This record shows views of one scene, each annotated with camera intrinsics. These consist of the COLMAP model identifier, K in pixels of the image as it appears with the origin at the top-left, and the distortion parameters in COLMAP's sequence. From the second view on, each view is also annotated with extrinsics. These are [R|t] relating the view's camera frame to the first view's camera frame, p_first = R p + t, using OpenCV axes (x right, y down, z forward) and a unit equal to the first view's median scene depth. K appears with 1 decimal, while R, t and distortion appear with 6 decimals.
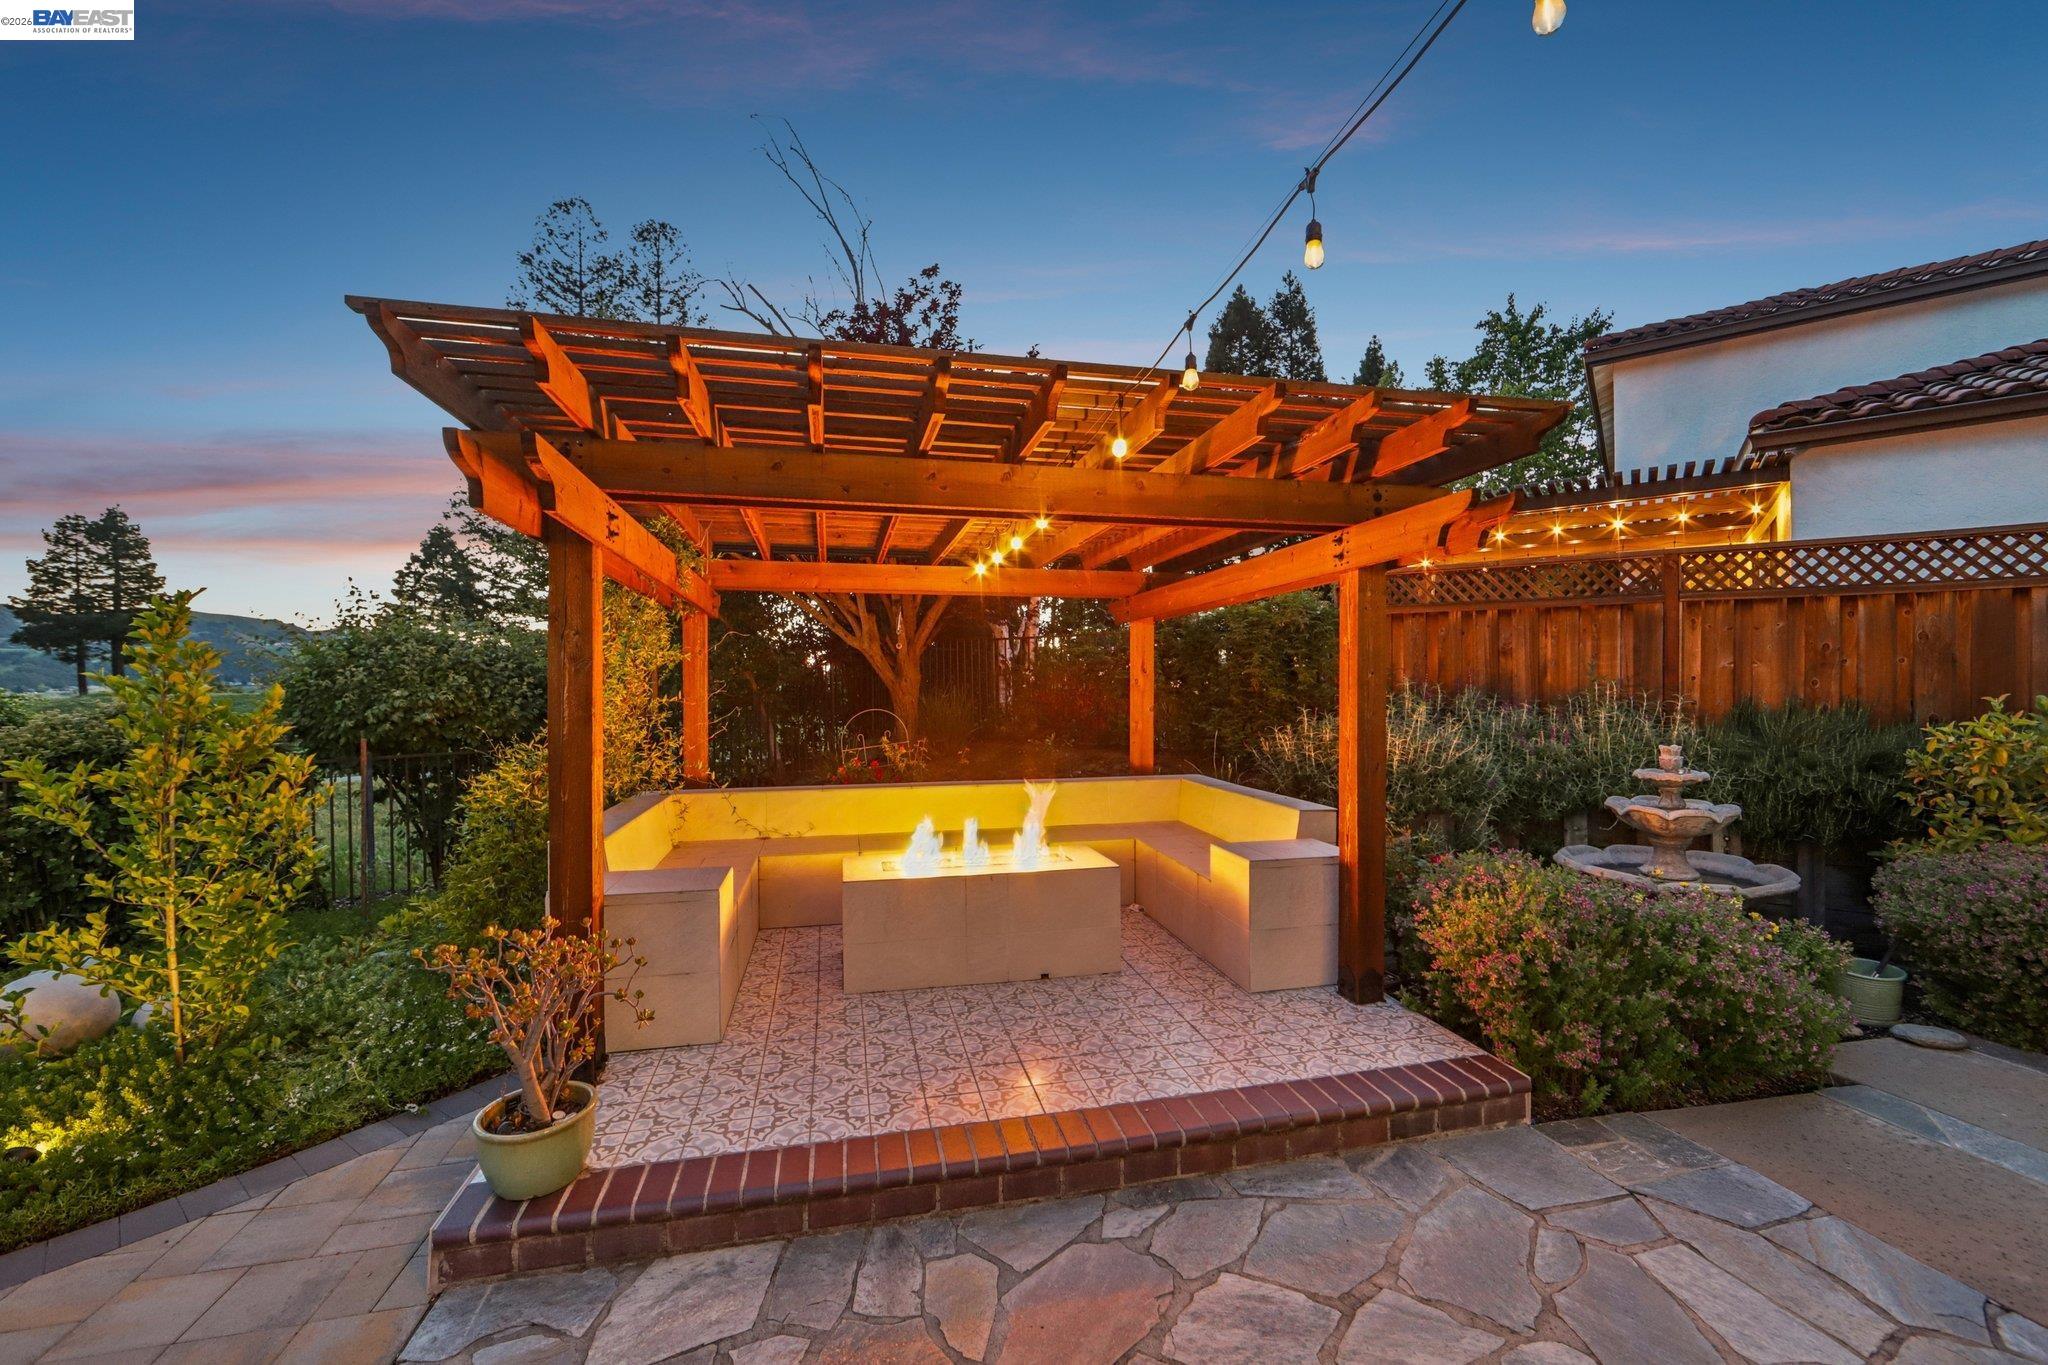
lens RADIAL K [[823.8, 0, 1027.6], [0, 823.8, 694.0], [0, 0, 1]] dist [-0.011475, 0.002751]
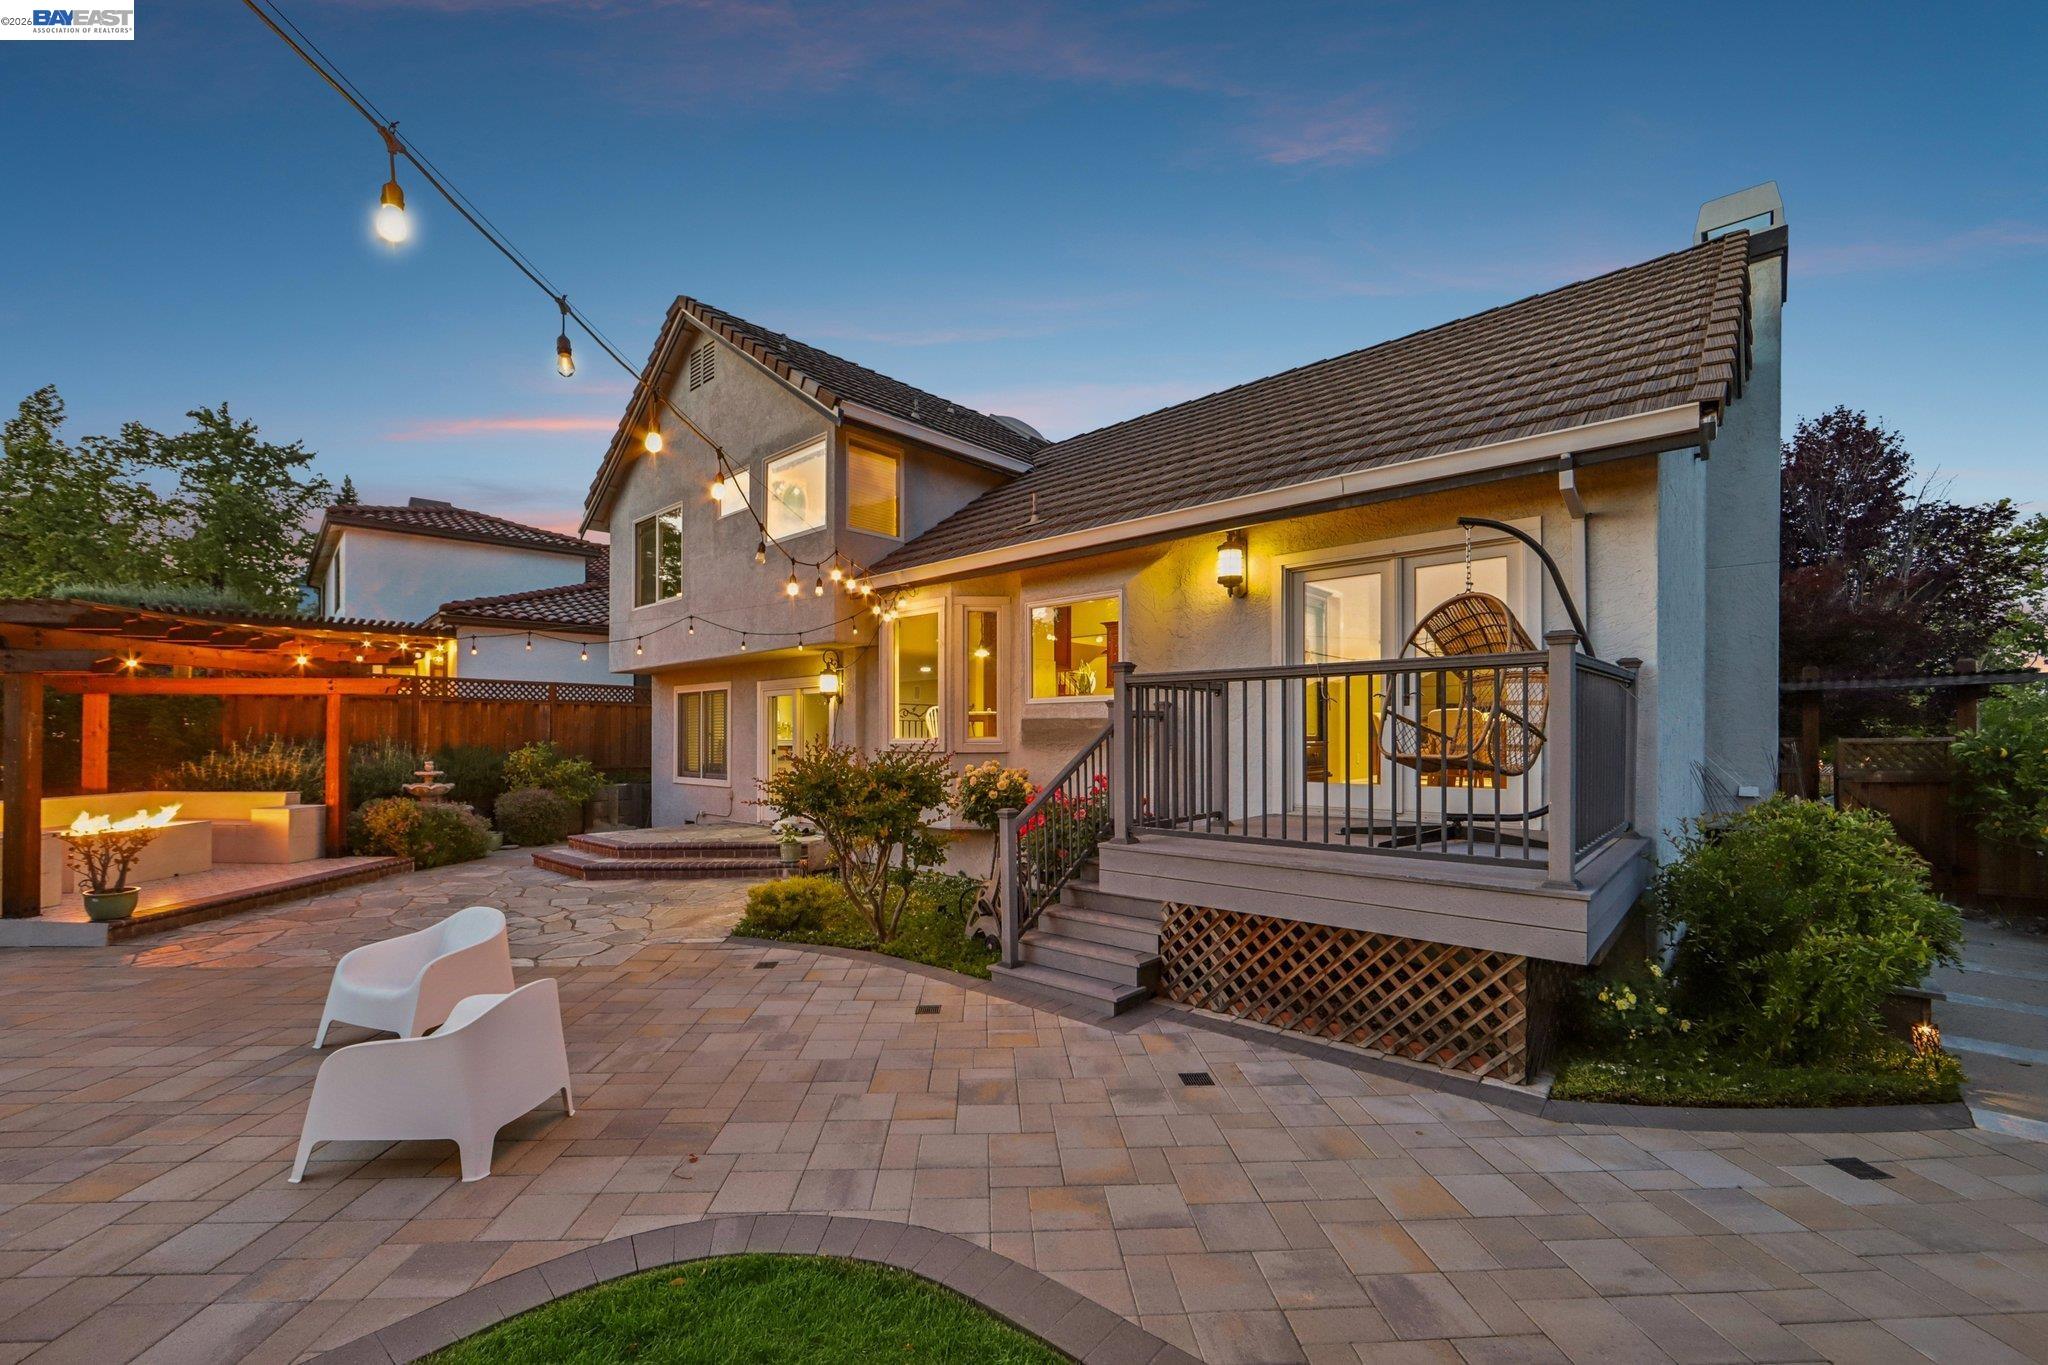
lens RADIAL K [[842.1, 0, 1027.2], [0, 842.1, 733.2], [0, 0, 1]] dist [0.002445, -0.000031]
pose [[0.182286, 0.009142, 0.983203, -1.268858], [0.003023, 0.999947, -0.009859, 0.005425], [-0.983241, 0.004769, 0.182249, -1.140738]]
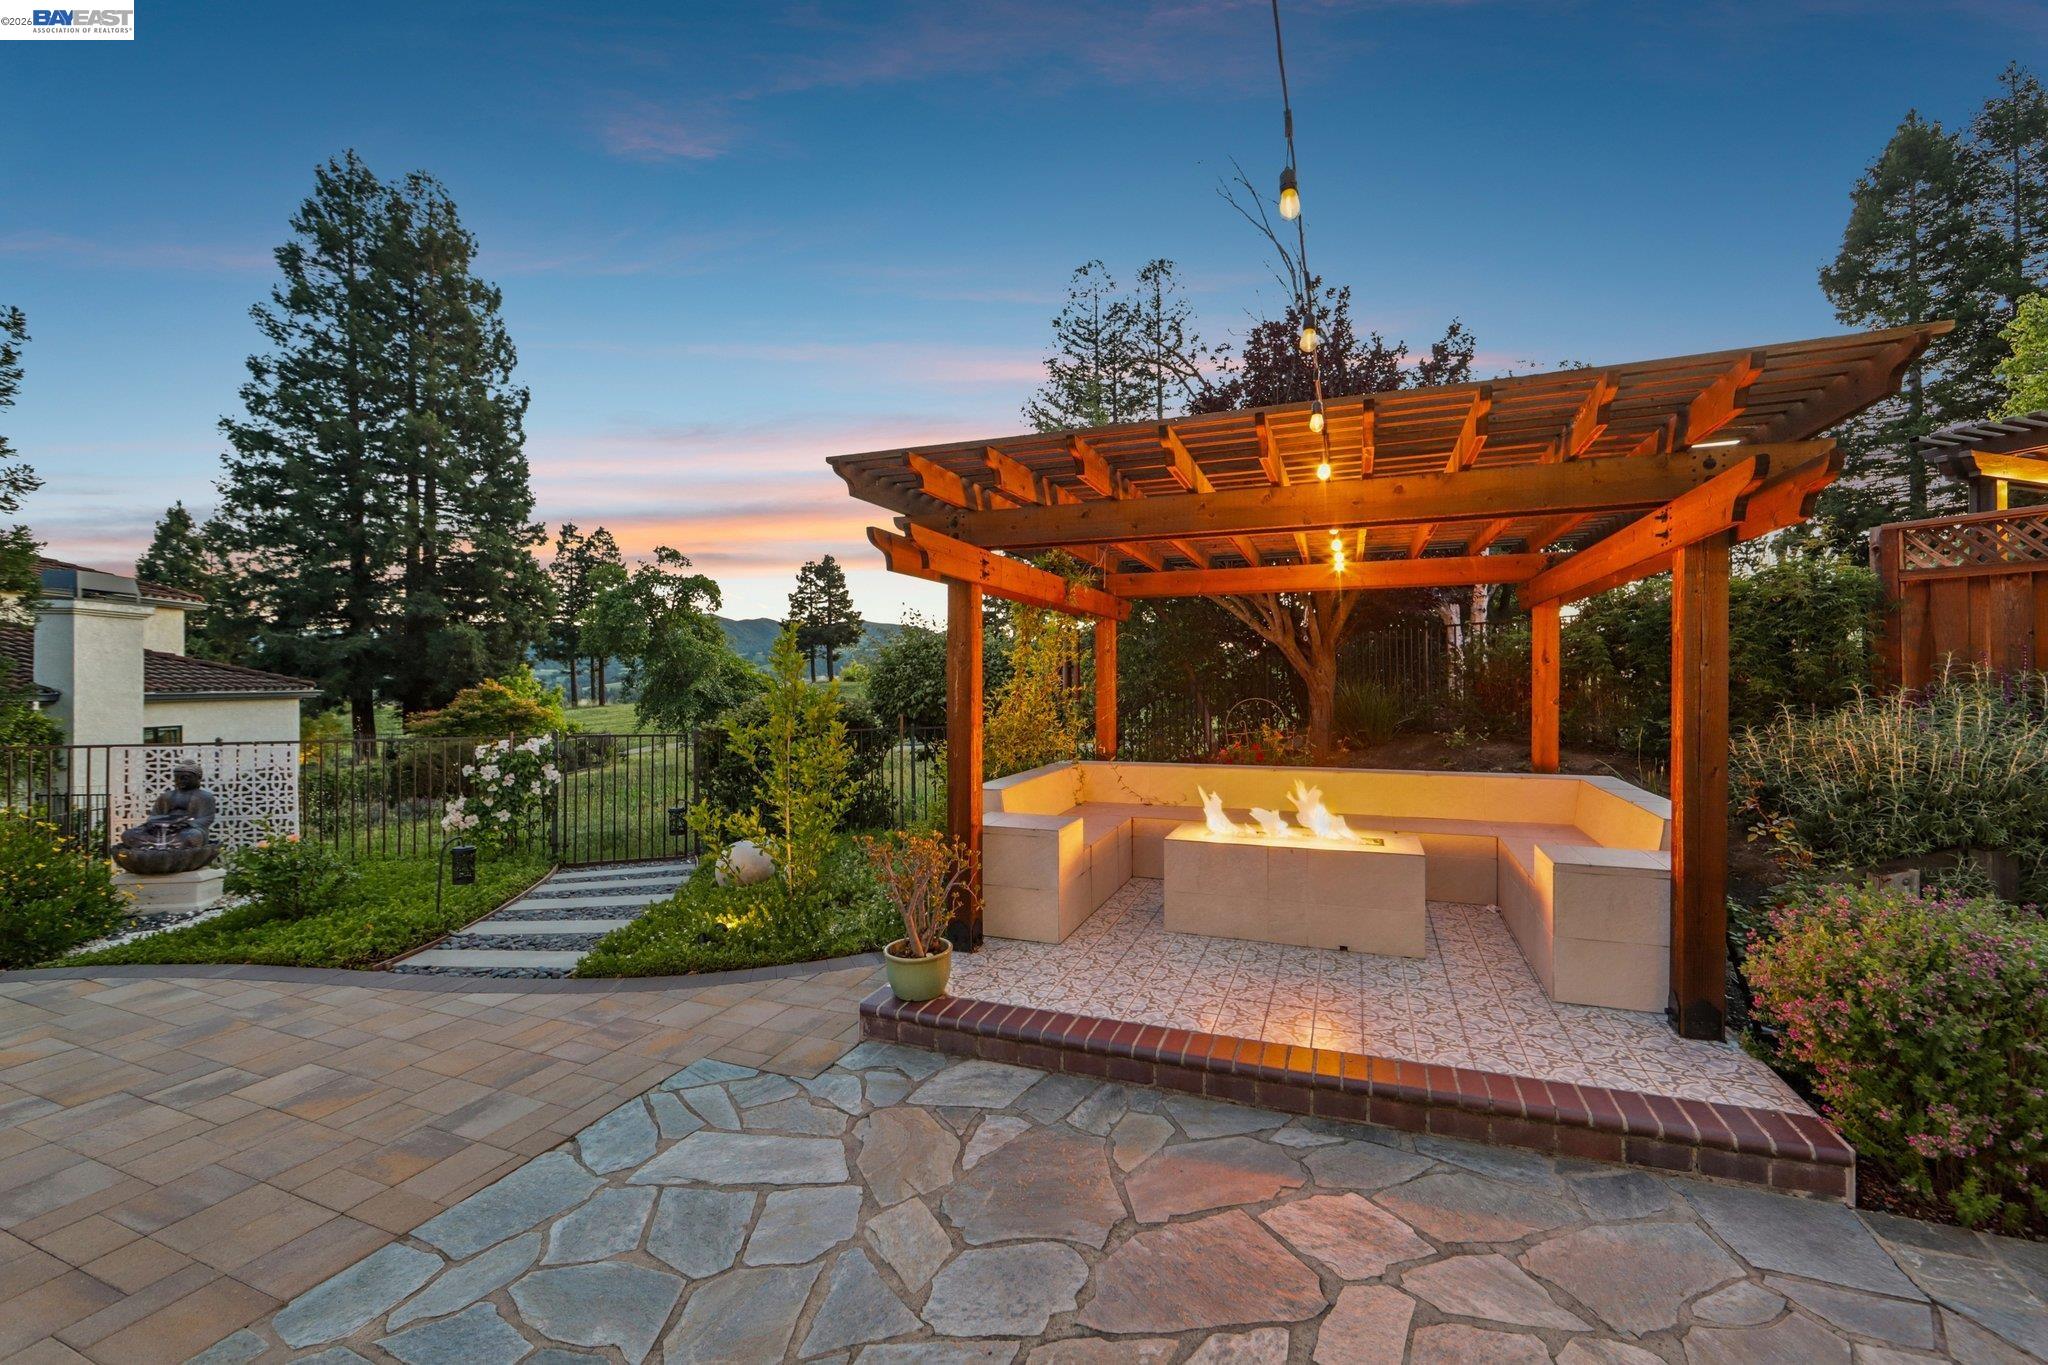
lens RADIAL K [[823.8, 0, 1039.1], [0, 823.8, 681.8], [0, 0, 1]] dist [-0.011475, 0.002751]
pose [[0.827671, 0.001004, -0.561213, 0.219222], [-0.001148, 0.999999, 0.000096, -0.004211], [0.561212, 0.000565, 0.827672, -0.083895]]
